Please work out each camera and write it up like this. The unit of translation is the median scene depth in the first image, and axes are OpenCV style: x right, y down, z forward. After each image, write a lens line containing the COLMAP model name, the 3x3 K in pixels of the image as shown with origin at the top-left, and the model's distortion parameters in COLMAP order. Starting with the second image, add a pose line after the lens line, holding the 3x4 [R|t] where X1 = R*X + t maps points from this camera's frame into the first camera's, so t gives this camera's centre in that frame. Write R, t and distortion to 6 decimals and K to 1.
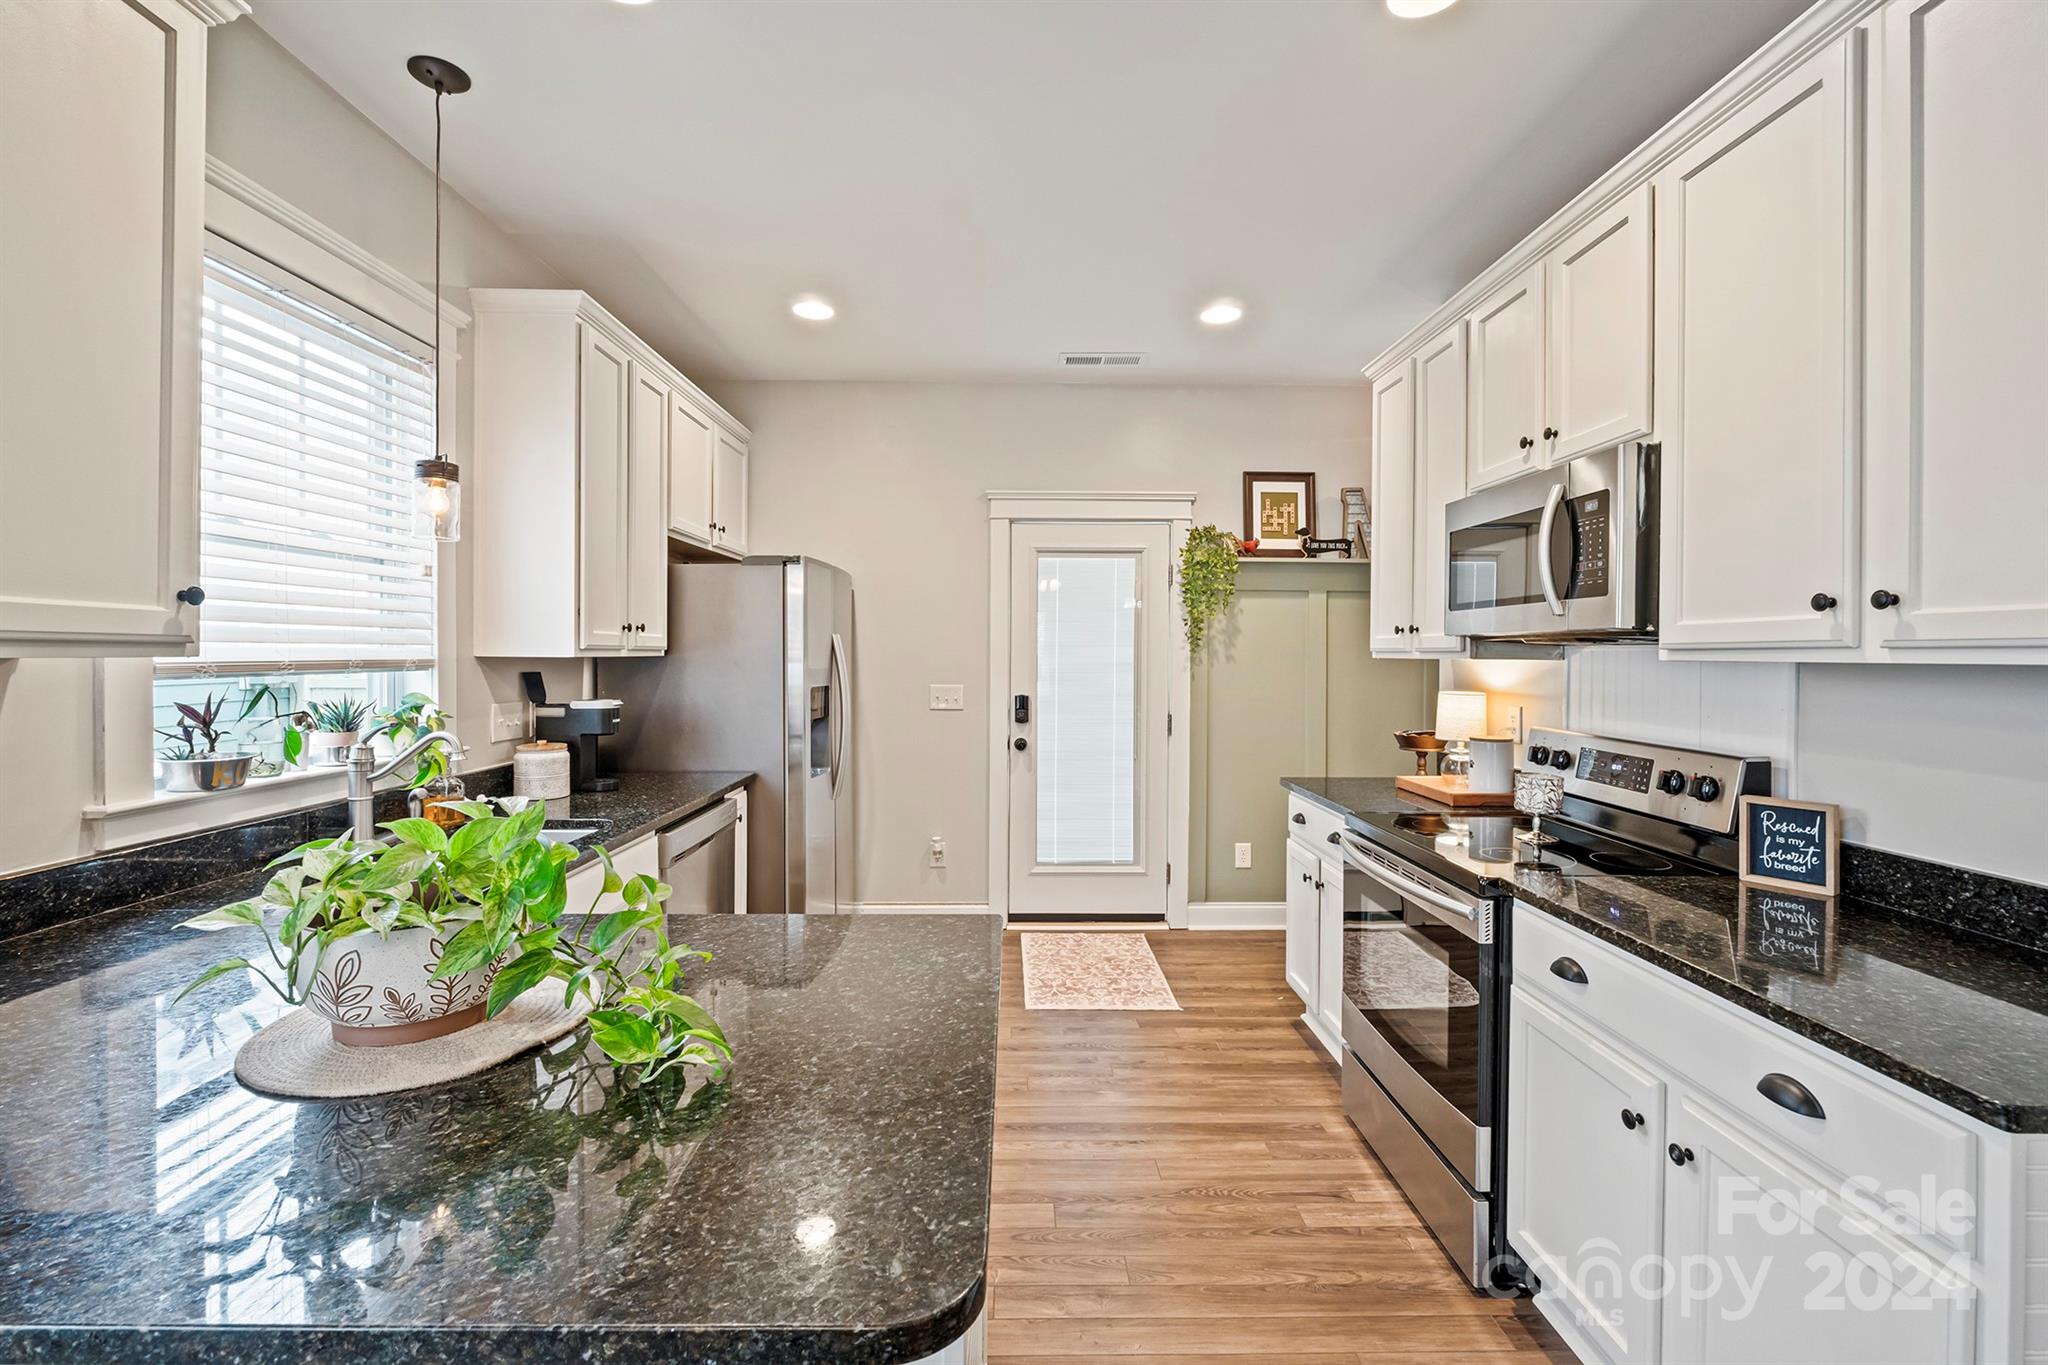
lens RADIAL K [[860.8, 0, 1024.8], [0, 860.8, 661.7], [0, 0, 1]] dist [-0.009742, 0.000354]
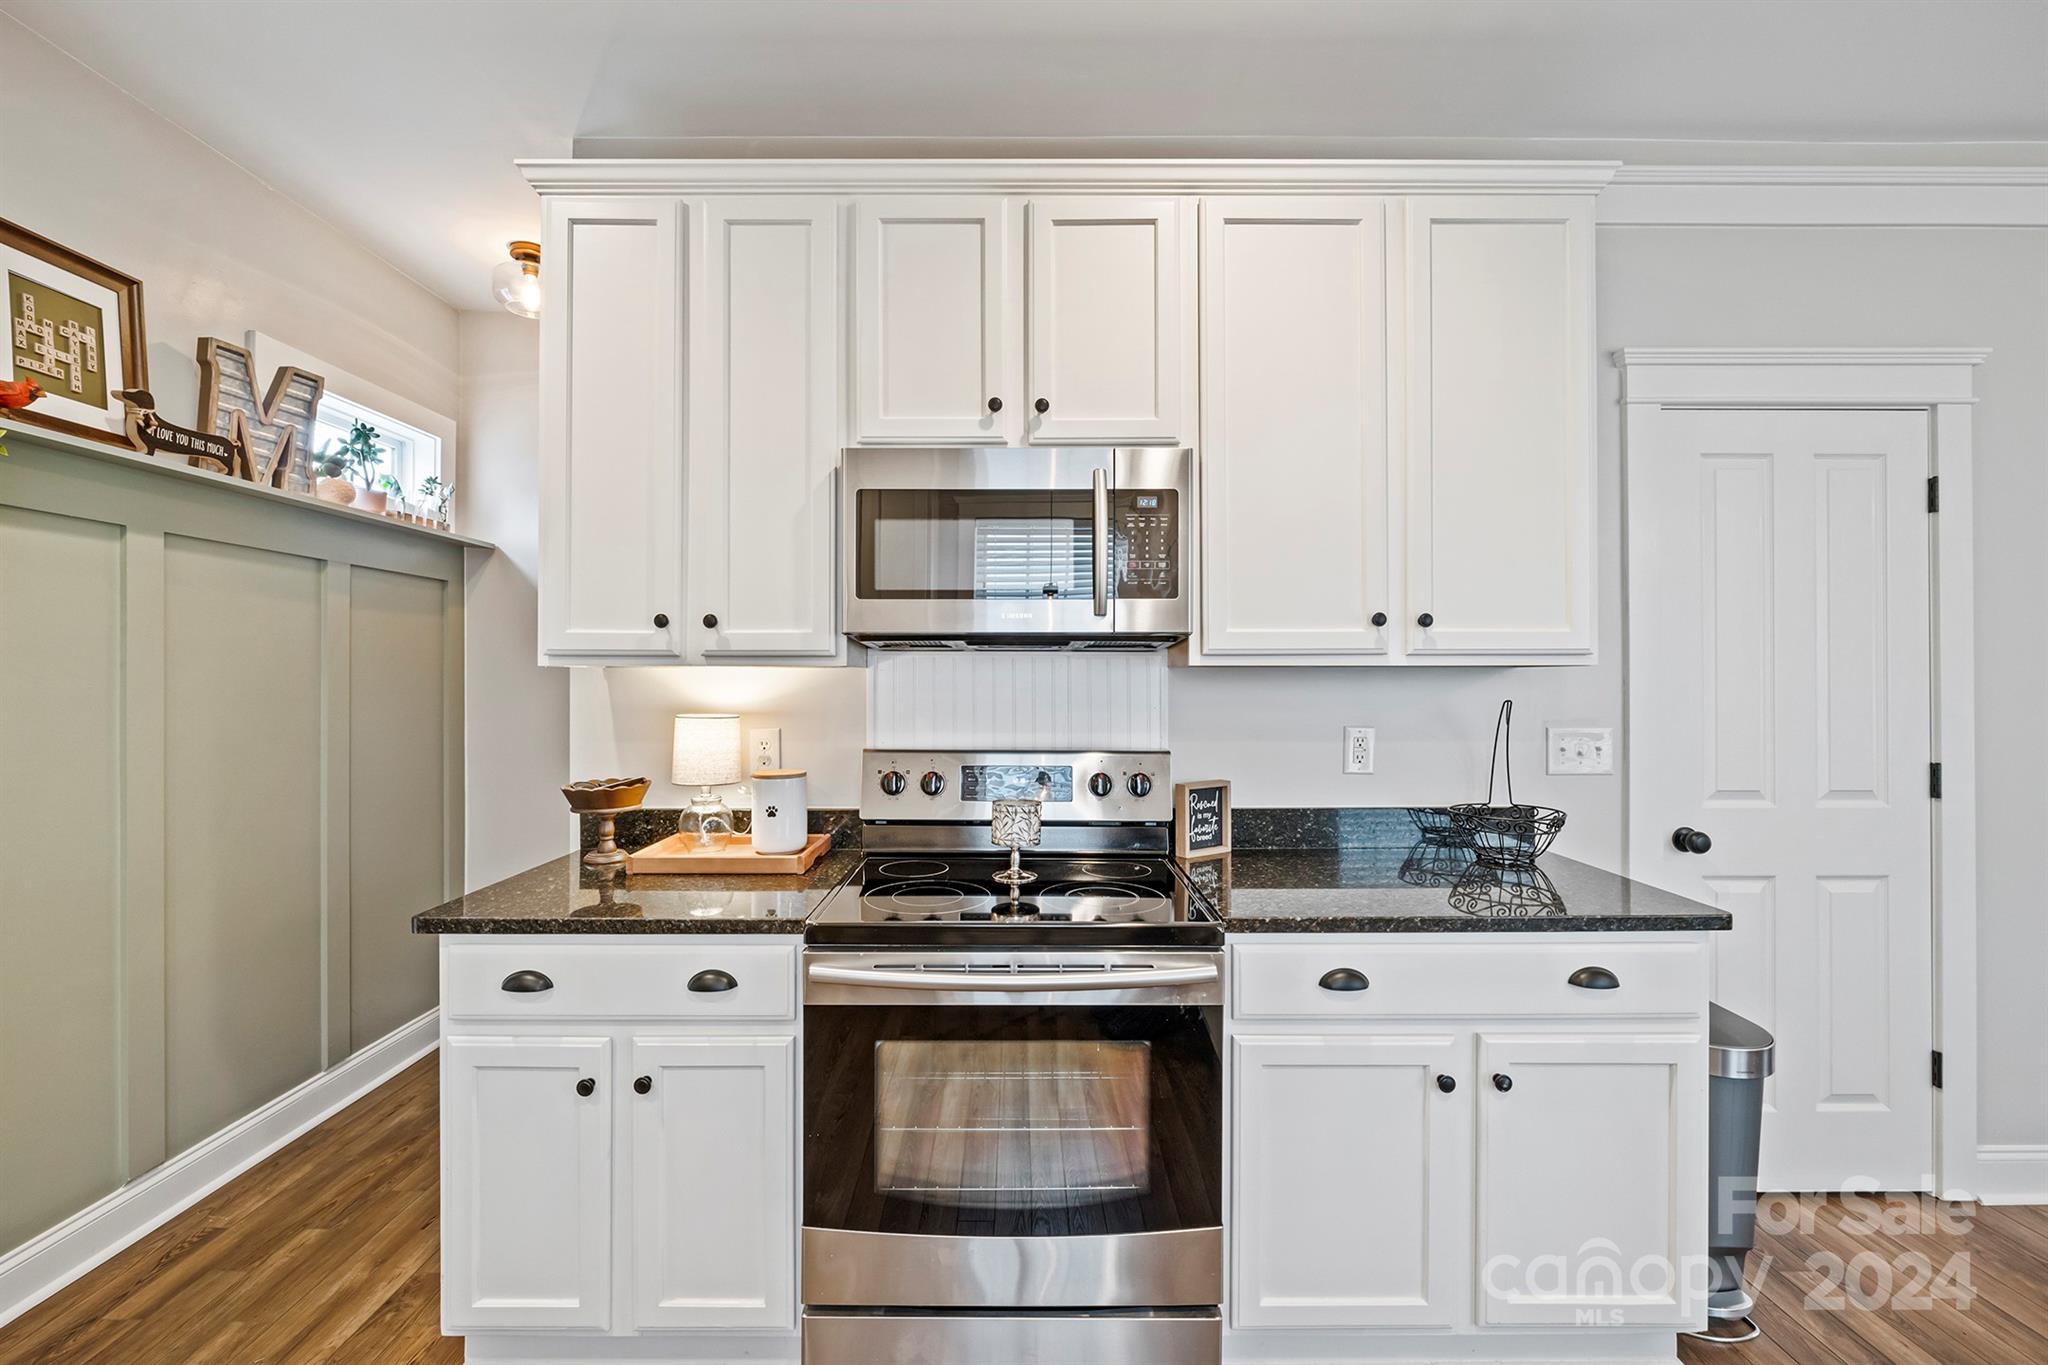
lens RADIAL K [[860.8, 0, 1023.1], [0, 860.8, 668.9], [0, 0, 1]] dist [-0.009742, 0.000354]
pose [[0.016445, 0.000370, 0.999865, -0.167094], [0.008430, 0.999964, -0.000508, 0.000985], [-0.999829, 0.008437, 0.016441, 0.644657]]
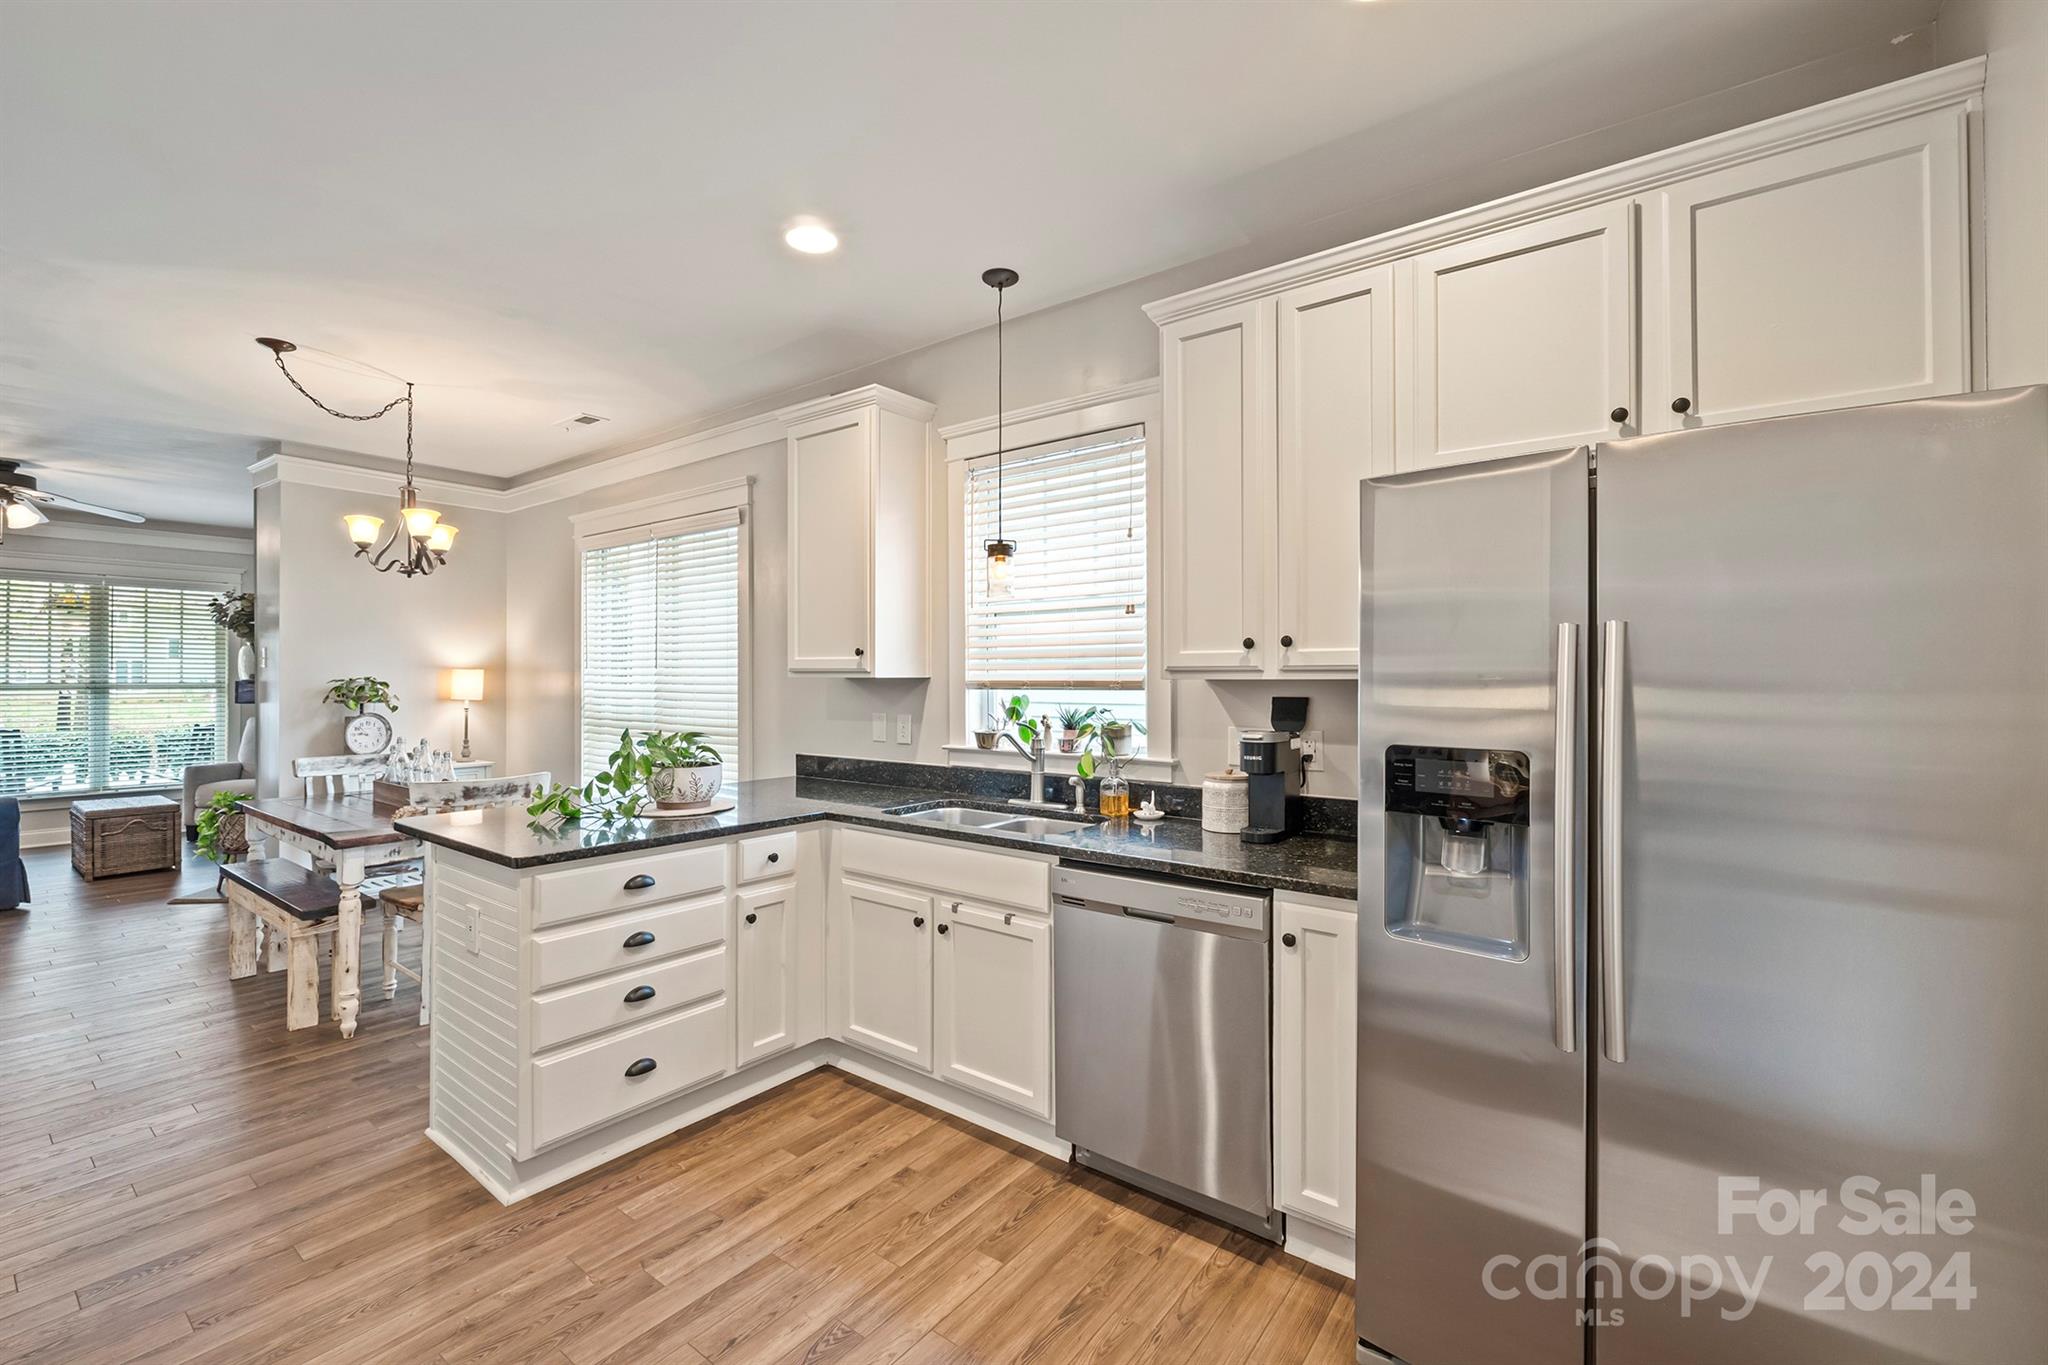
lens RADIAL K [[860.8, 0, 1024.8], [0, 860.8, 673.2], [0, 0, 1]] dist [-0.009742, 0.000354]
pose [[-0.612932, -0.008263, -0.790092, 0.261967], [-0.009531, 0.999950, -0.003064, -0.006110], [0.790078, 0.005652, -0.612980, 1.154764]]
